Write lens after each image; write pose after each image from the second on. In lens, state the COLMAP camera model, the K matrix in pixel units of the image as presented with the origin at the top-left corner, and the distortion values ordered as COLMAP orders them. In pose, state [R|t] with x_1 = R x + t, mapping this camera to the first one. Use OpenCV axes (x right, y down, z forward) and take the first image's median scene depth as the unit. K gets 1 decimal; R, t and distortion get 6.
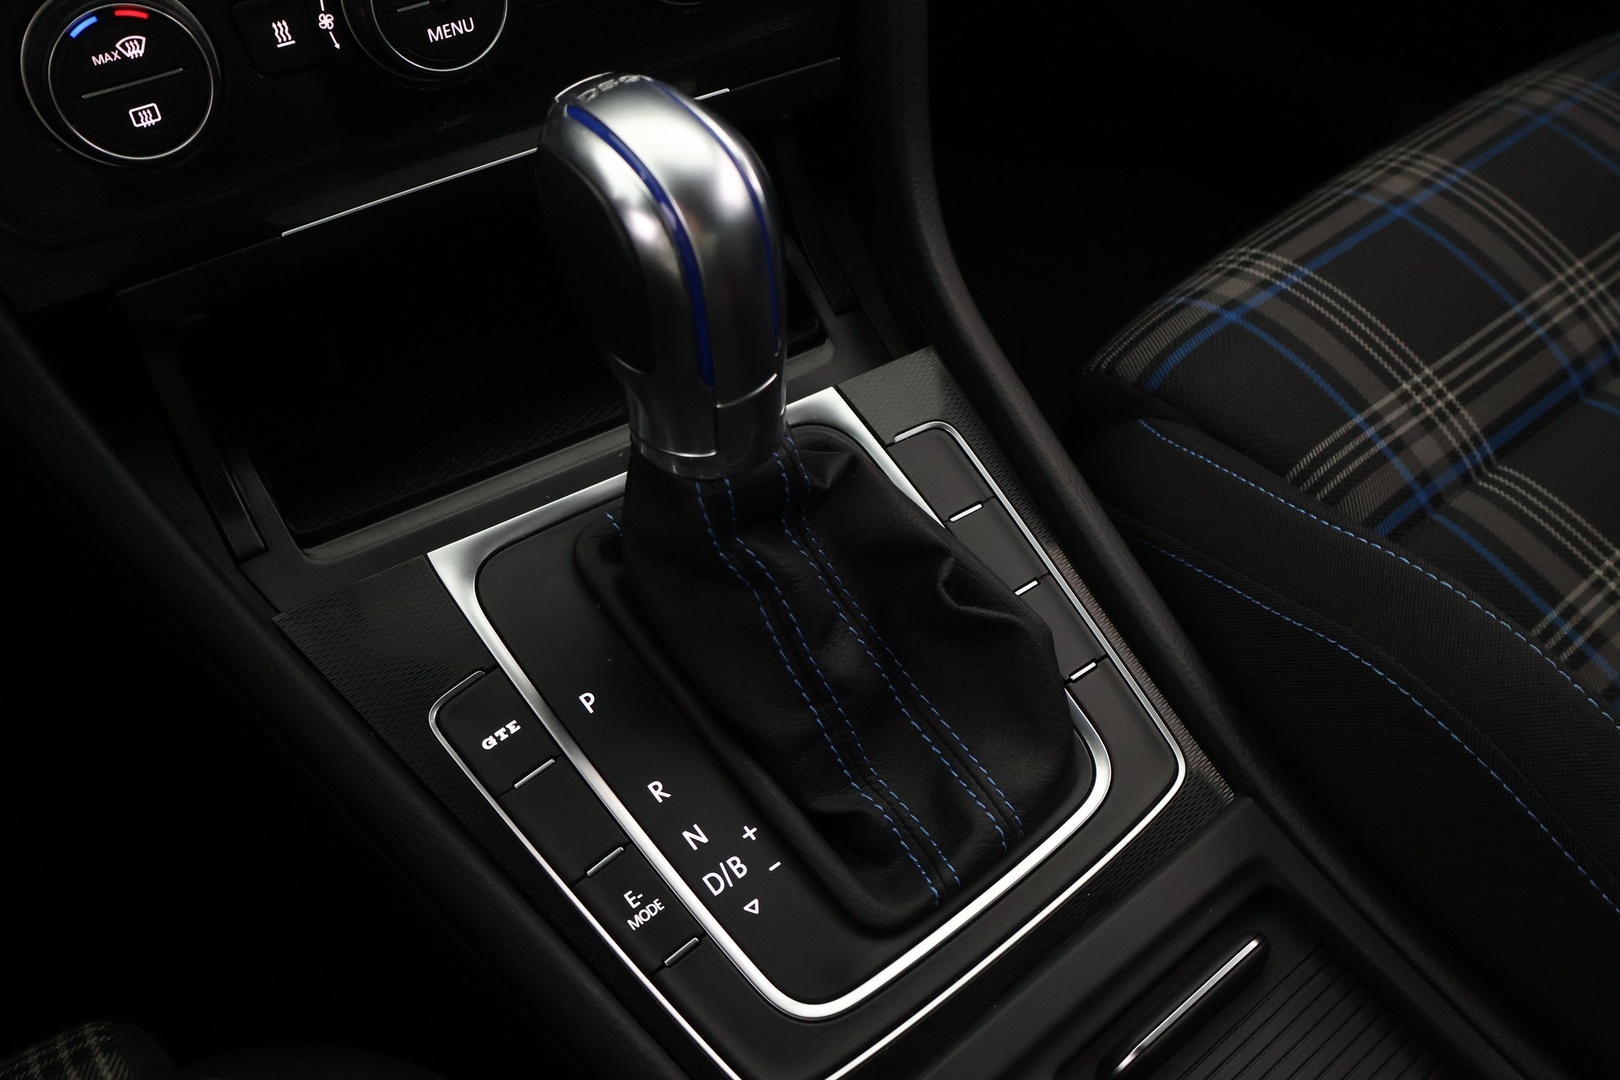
lens RADIAL K [[1500.6, 0, 811.7], [0, 1500.6, 540.3], [0, 0, 1]] dist [0.010115, 0.000000]
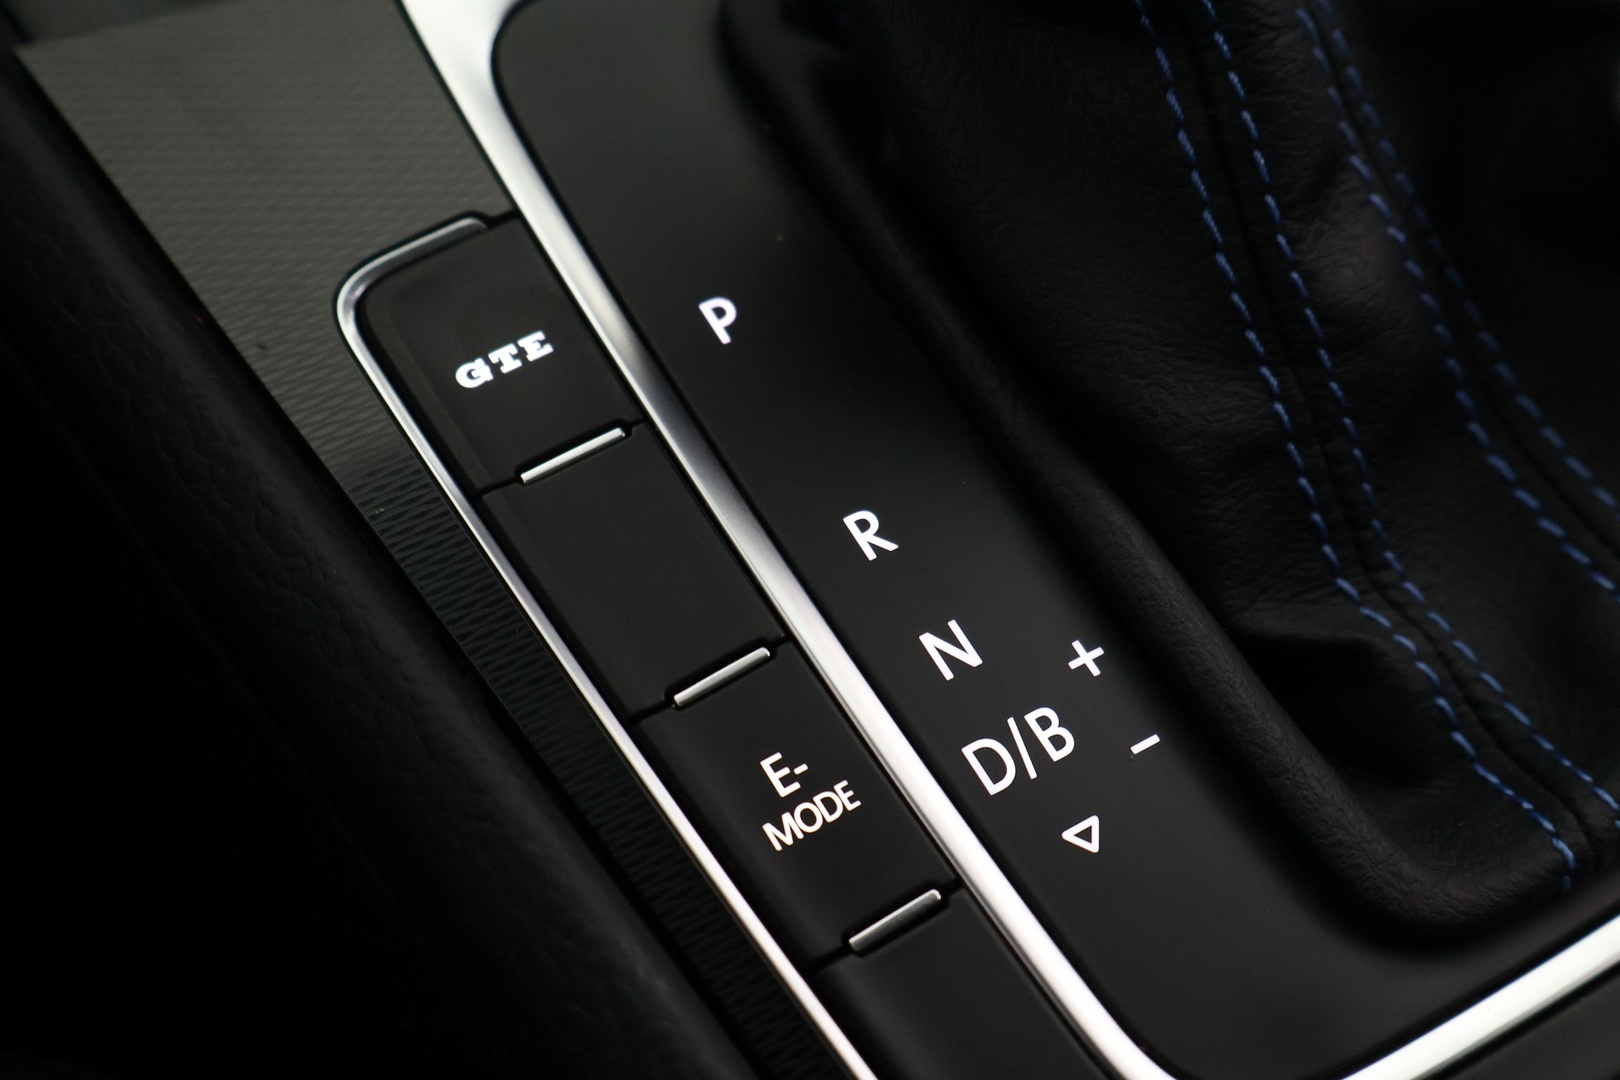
lens RADIAL K [[1897.7, 0, 816.6], [0, 1897.7, 541.6], [0, 0, 1]] dist [0.006336, 0.000000]
pose [[0.988503, 0.094266, -0.118218, -0.055706], [-0.094237, 0.995533, 0.005850, 0.168932], [0.118241, 0.005358, 0.992970, 0.493631]]
